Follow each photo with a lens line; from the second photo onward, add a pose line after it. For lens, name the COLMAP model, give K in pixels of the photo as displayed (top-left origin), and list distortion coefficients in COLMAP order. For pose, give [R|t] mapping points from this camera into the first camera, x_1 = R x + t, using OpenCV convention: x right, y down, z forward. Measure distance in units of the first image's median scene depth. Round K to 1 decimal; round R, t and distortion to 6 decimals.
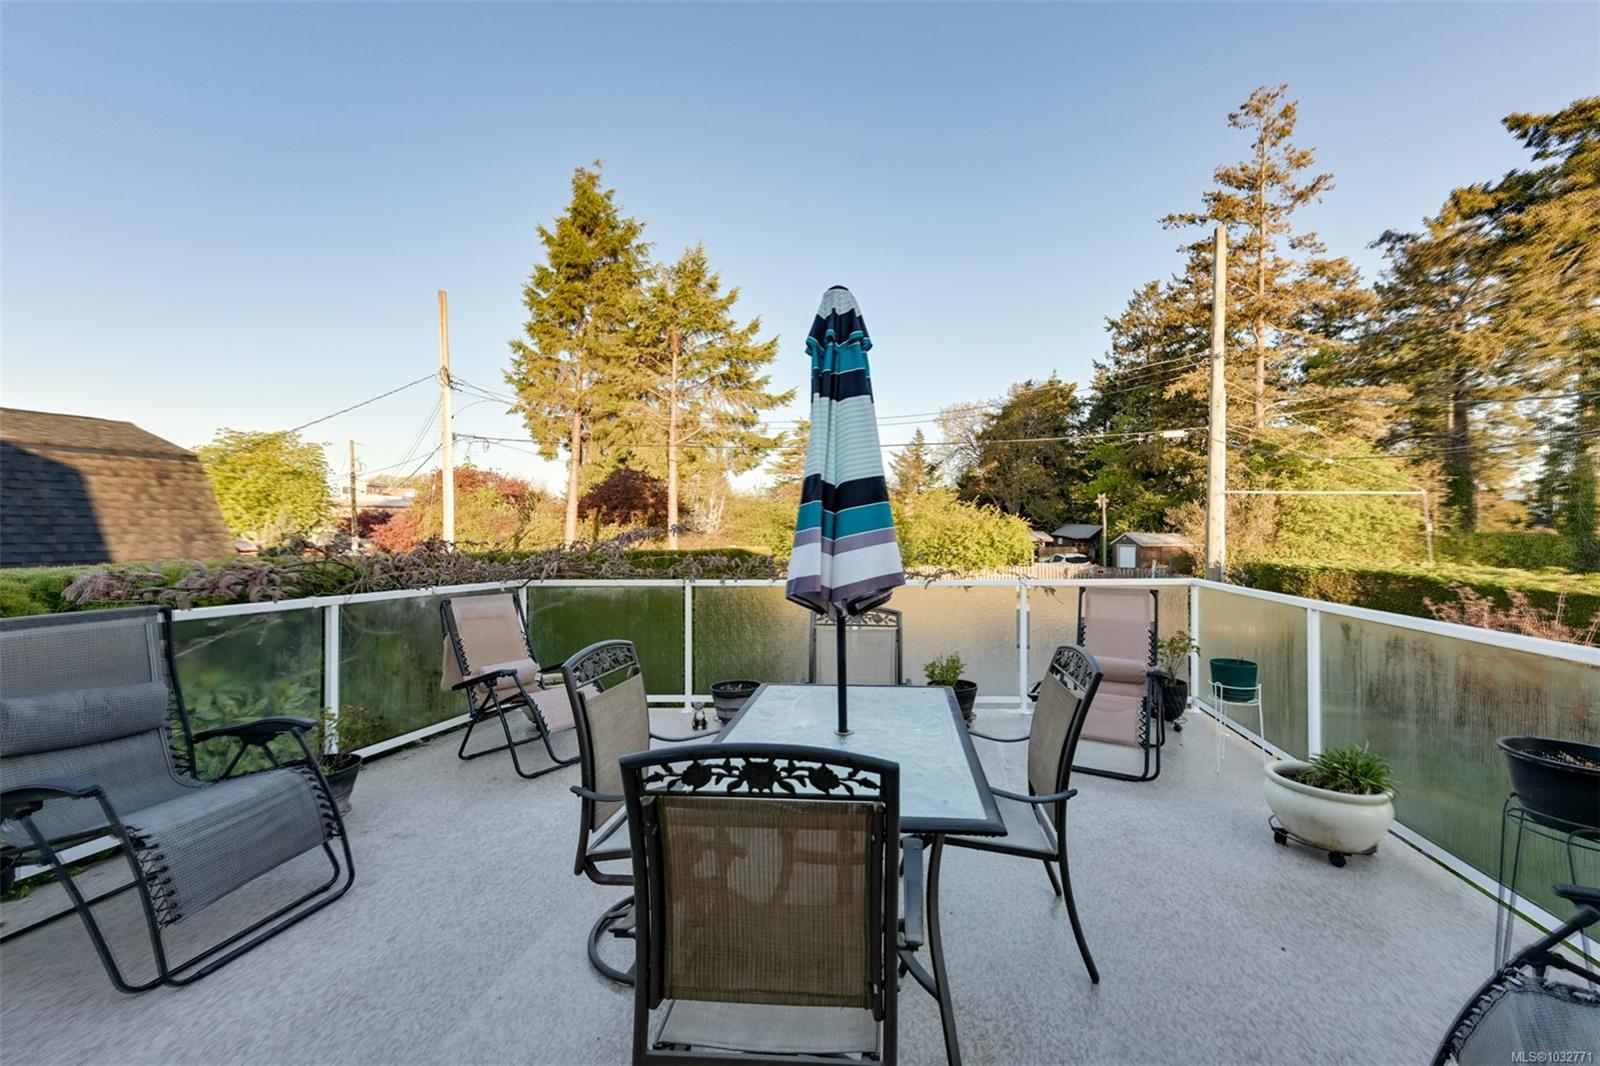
lens RADIAL K [[654.8, 0, 801.4], [0, 654.8, 524.7], [0, 0, 1]] dist [-0.001766, 0.004722]
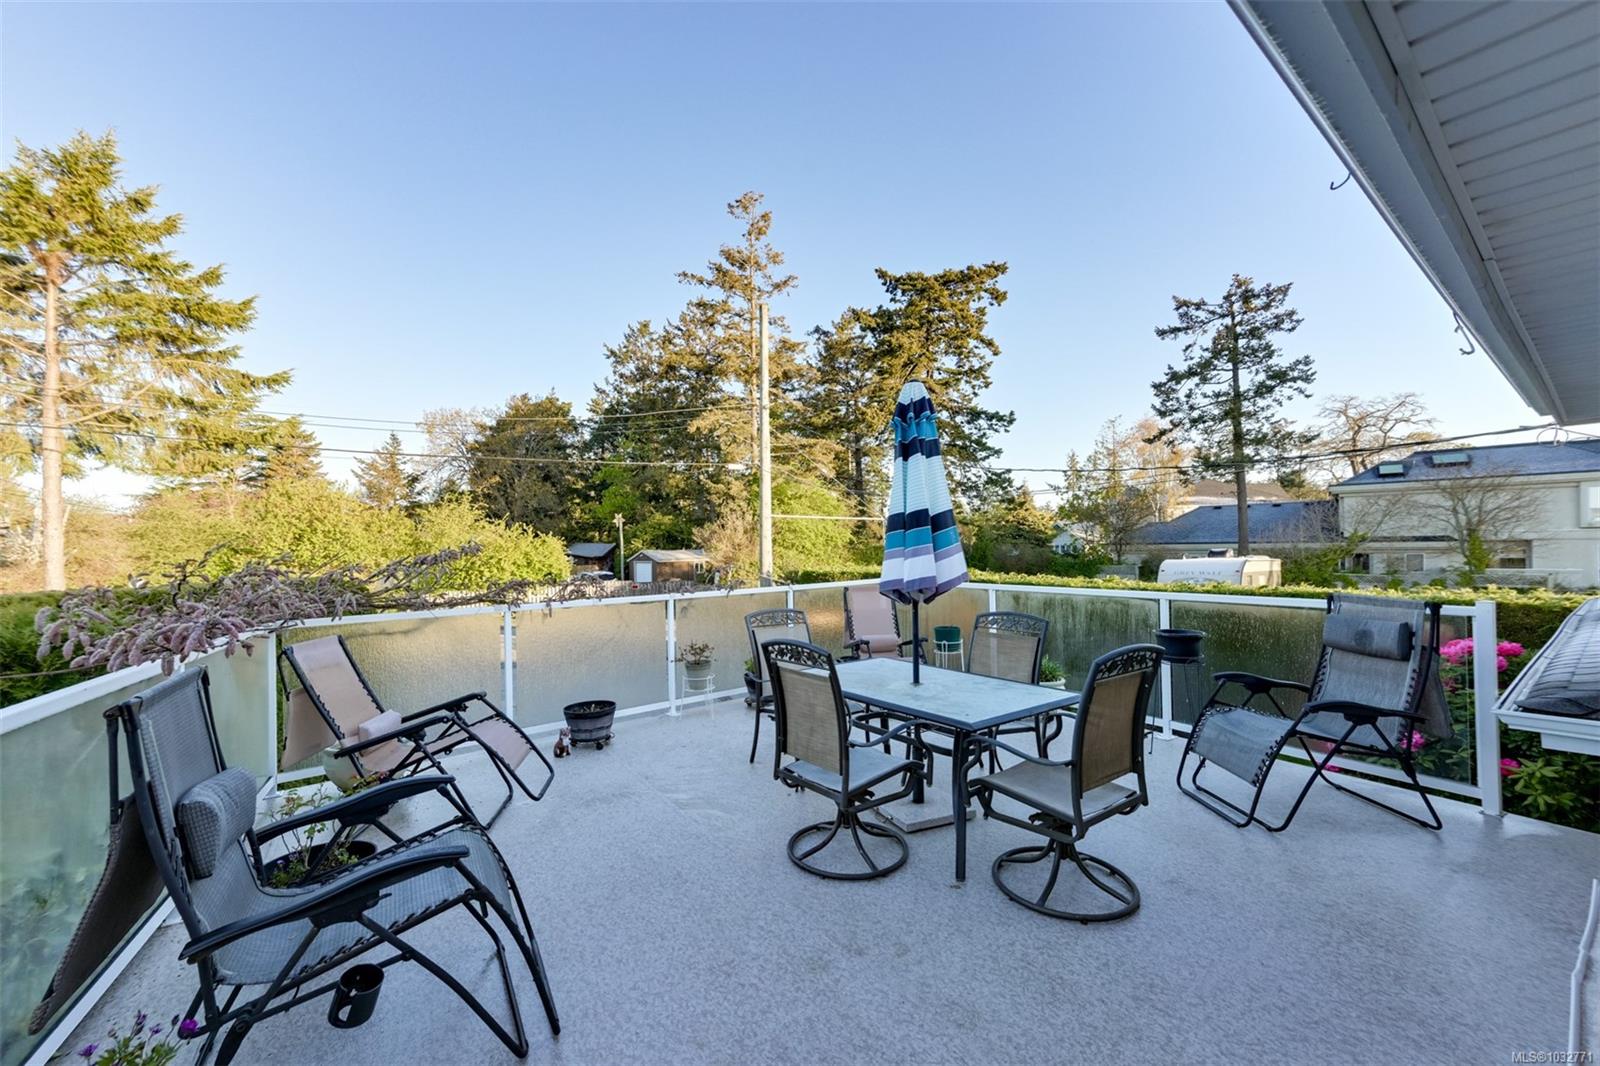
lens RADIAL K [[676.7, 0, 800.0], [0, 676.7, 533.0], [0, 0, 1]] dist [0.004052, 0.000123]
pose [[0.731127, 0.000410, 0.682241, -0.101522], [0.010473, 0.999875, -0.011824, -0.000675], [-0.682161, 0.015790, 0.731031, 0.004623]]
